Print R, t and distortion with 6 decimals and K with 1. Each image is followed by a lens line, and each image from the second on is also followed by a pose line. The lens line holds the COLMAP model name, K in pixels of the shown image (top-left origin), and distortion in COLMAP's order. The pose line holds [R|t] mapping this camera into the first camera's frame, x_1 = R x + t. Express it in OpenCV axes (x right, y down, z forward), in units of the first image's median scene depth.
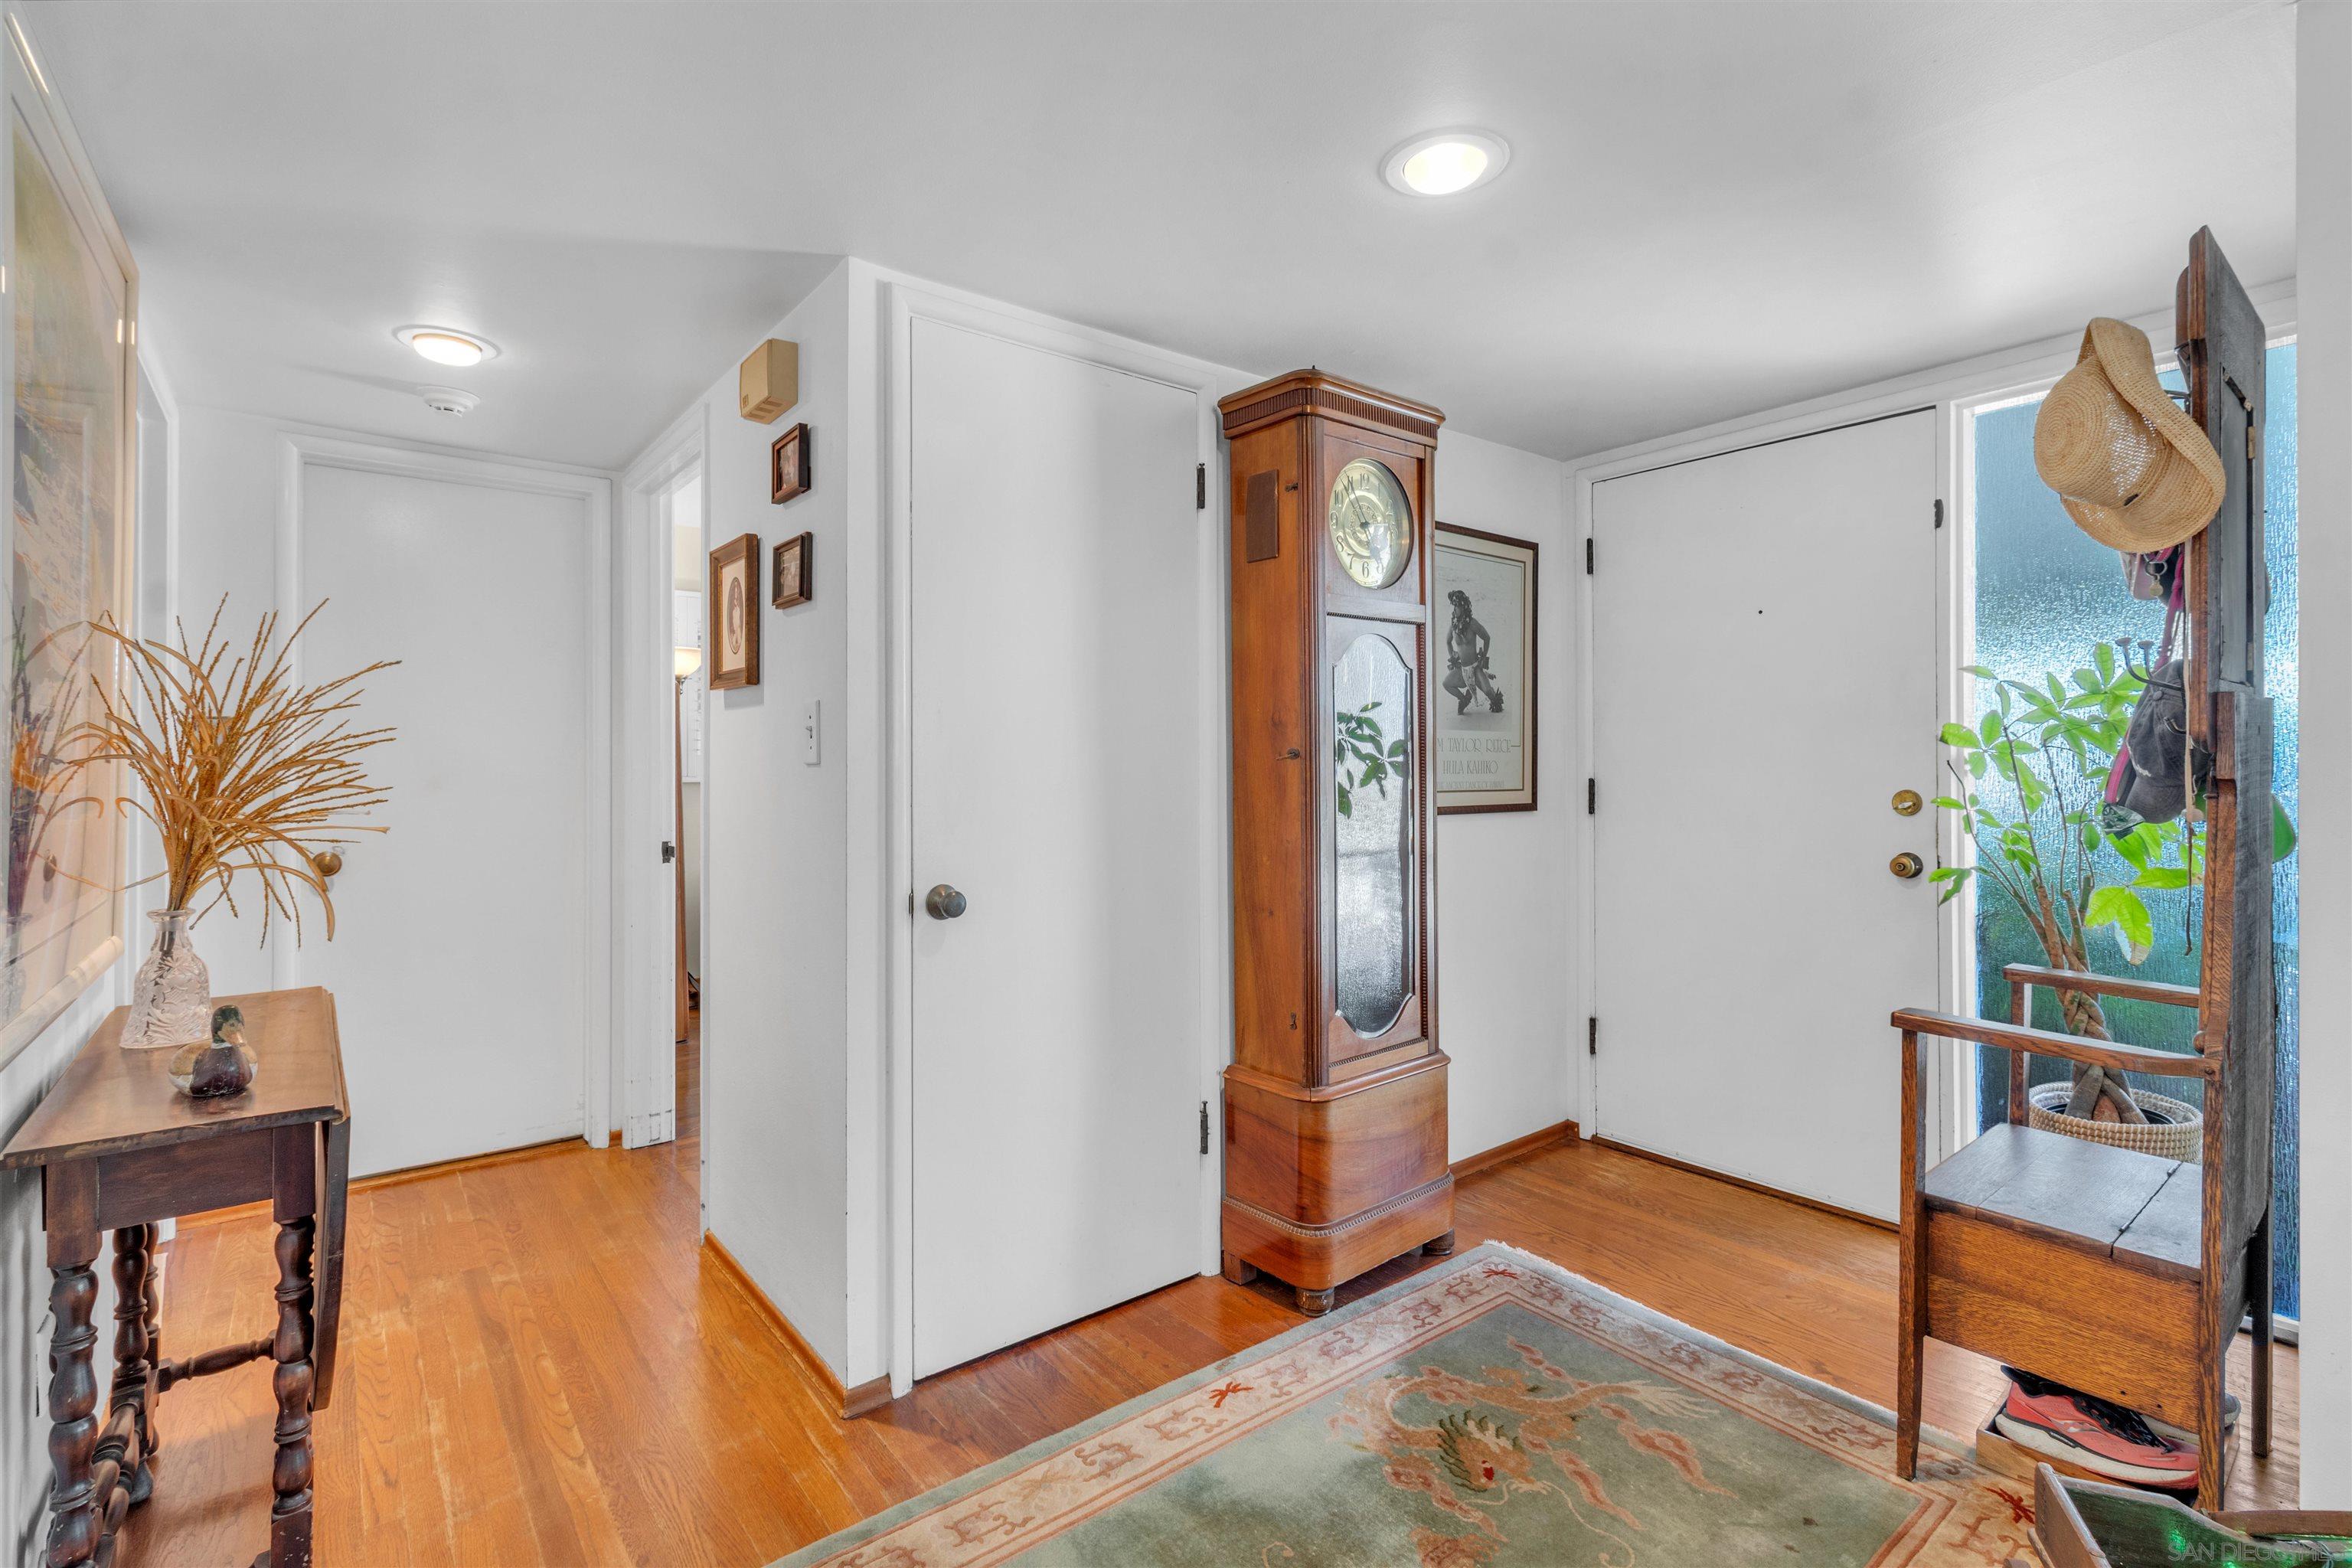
lens RADIAL K [[1081.6, 0, 1175.2], [0, 1081.6, 759.9], [0, 0, 1]] dist [0.001832, 0.000082]
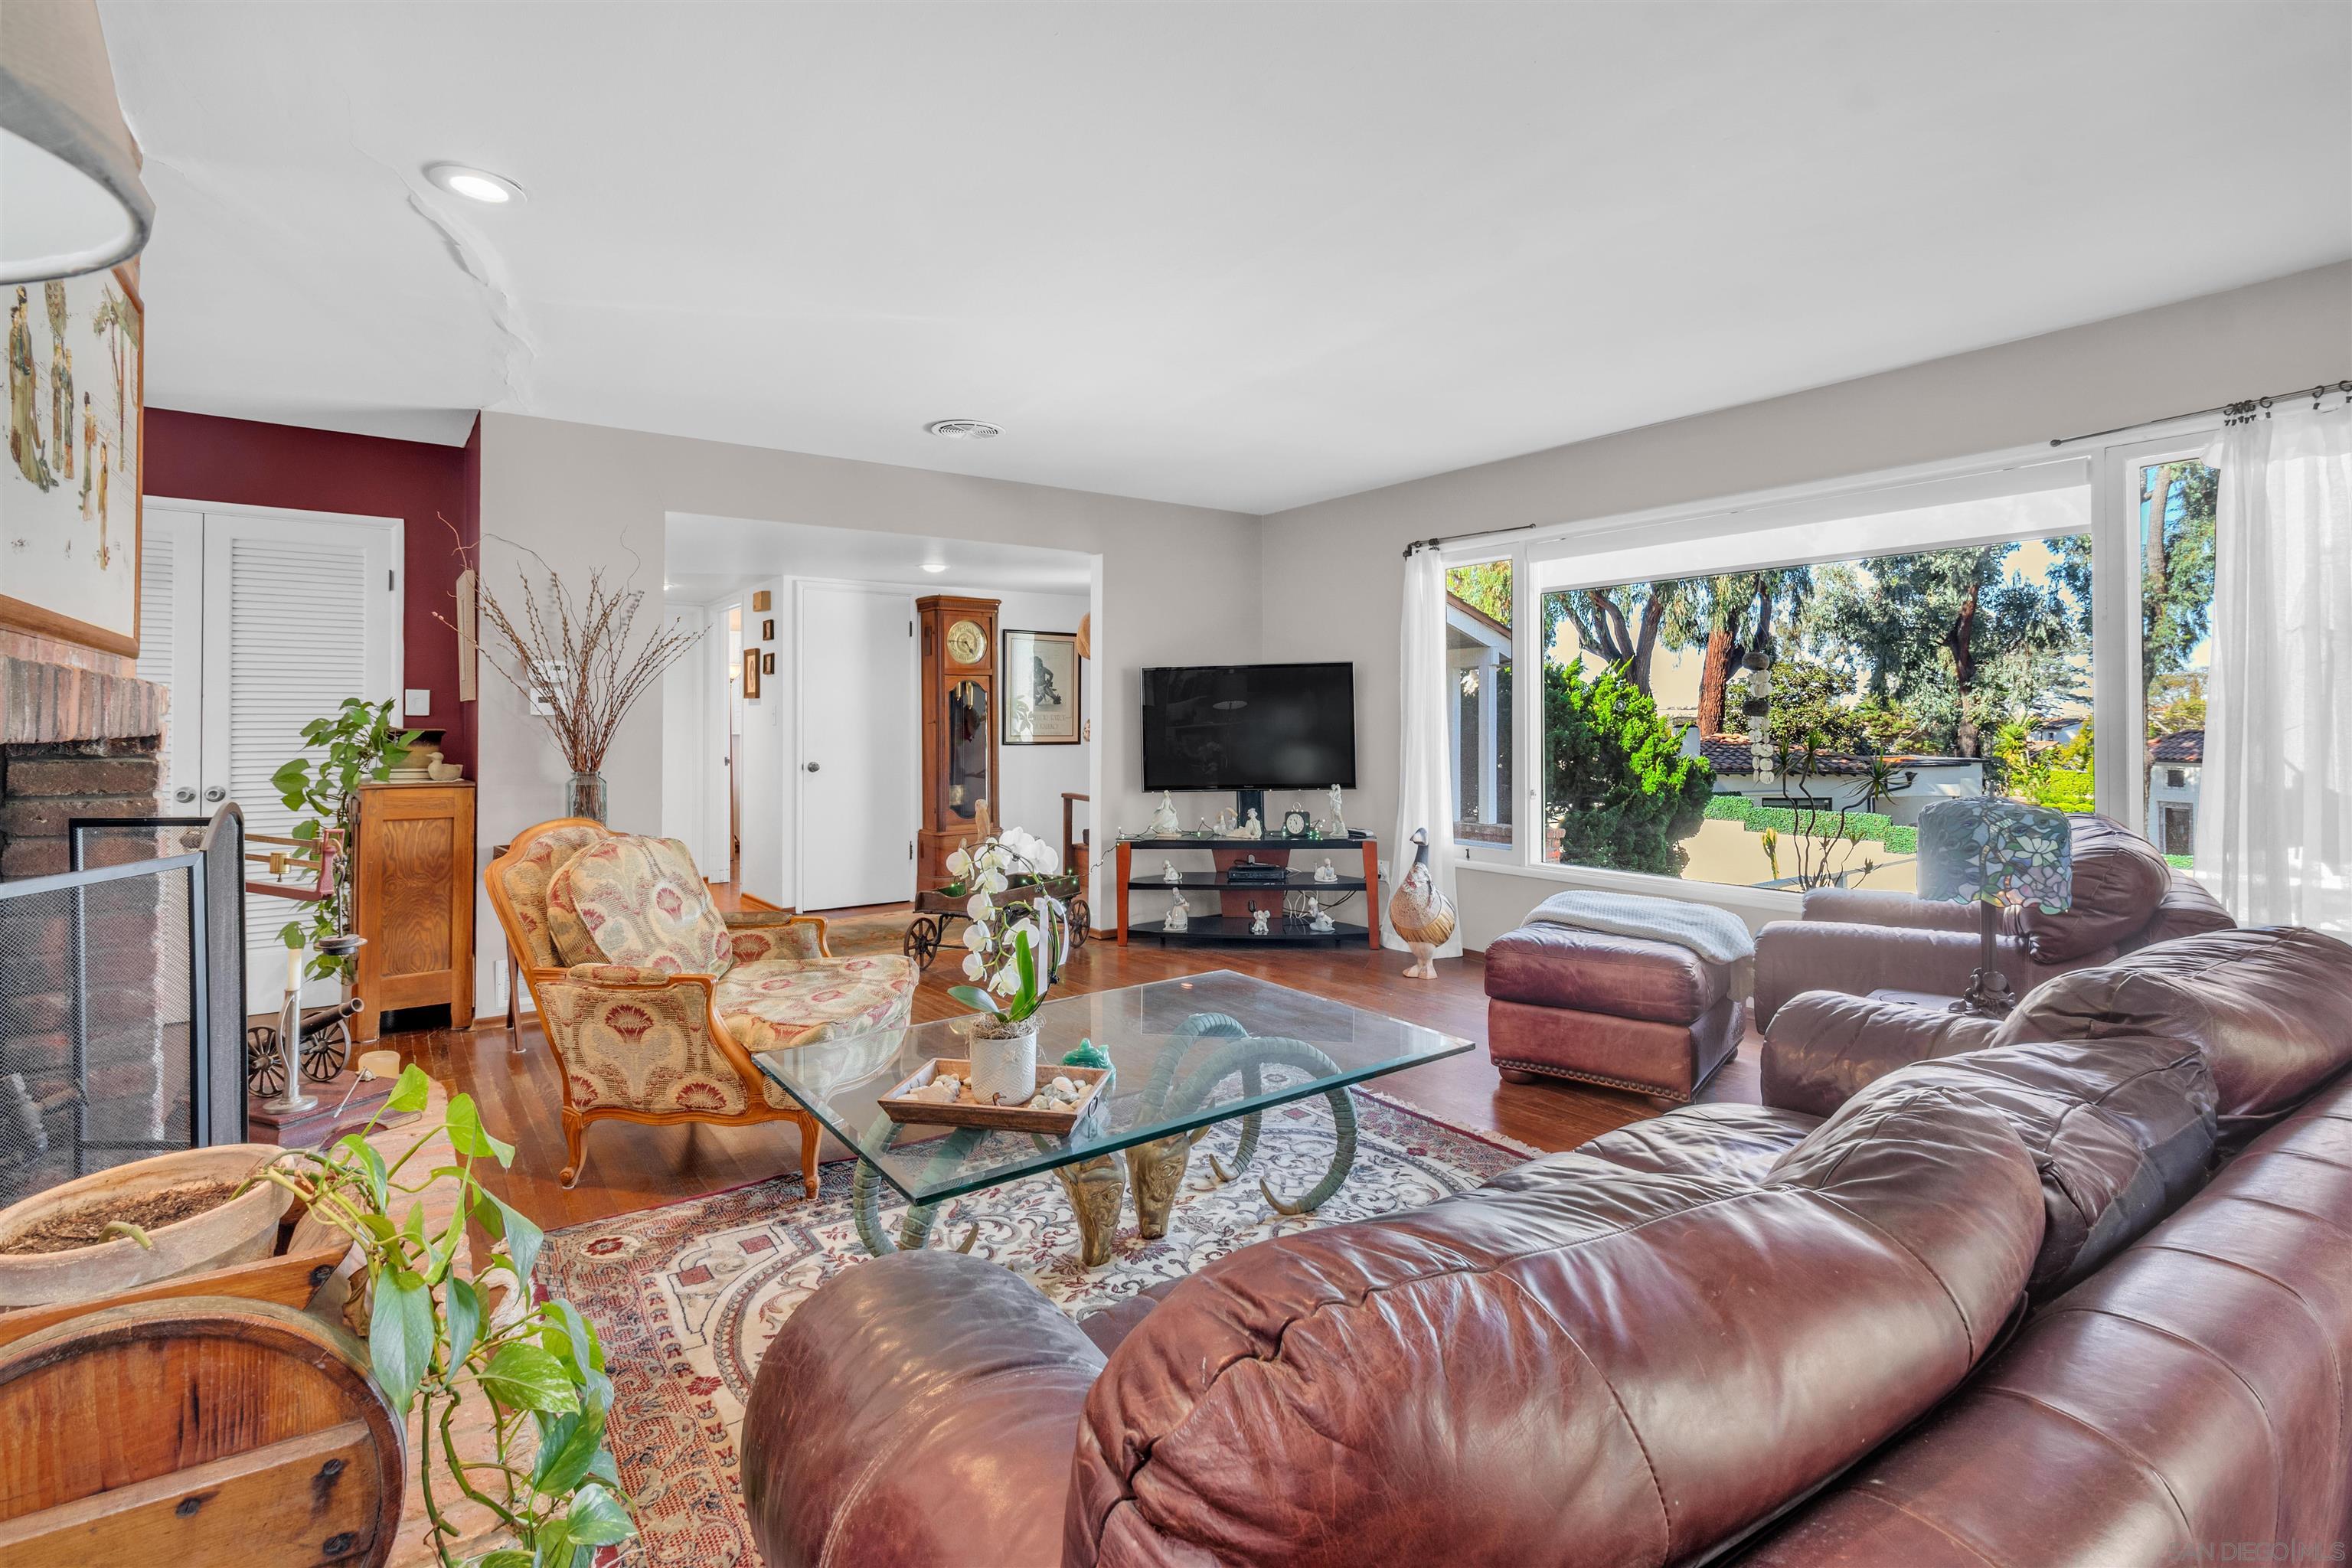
lens RADIAL K [[1097.8, 0, 1181.7], [0, 1097.8, 732.0], [0, 0, 1]] dist [0.002946, 0.000149]
pose [[0.999400, 0.008091, -0.033665, 0.853770], [-0.007454, 0.999791, 0.019024, -0.038806], [0.033812, -0.018762, 0.999252, -1.926246]]
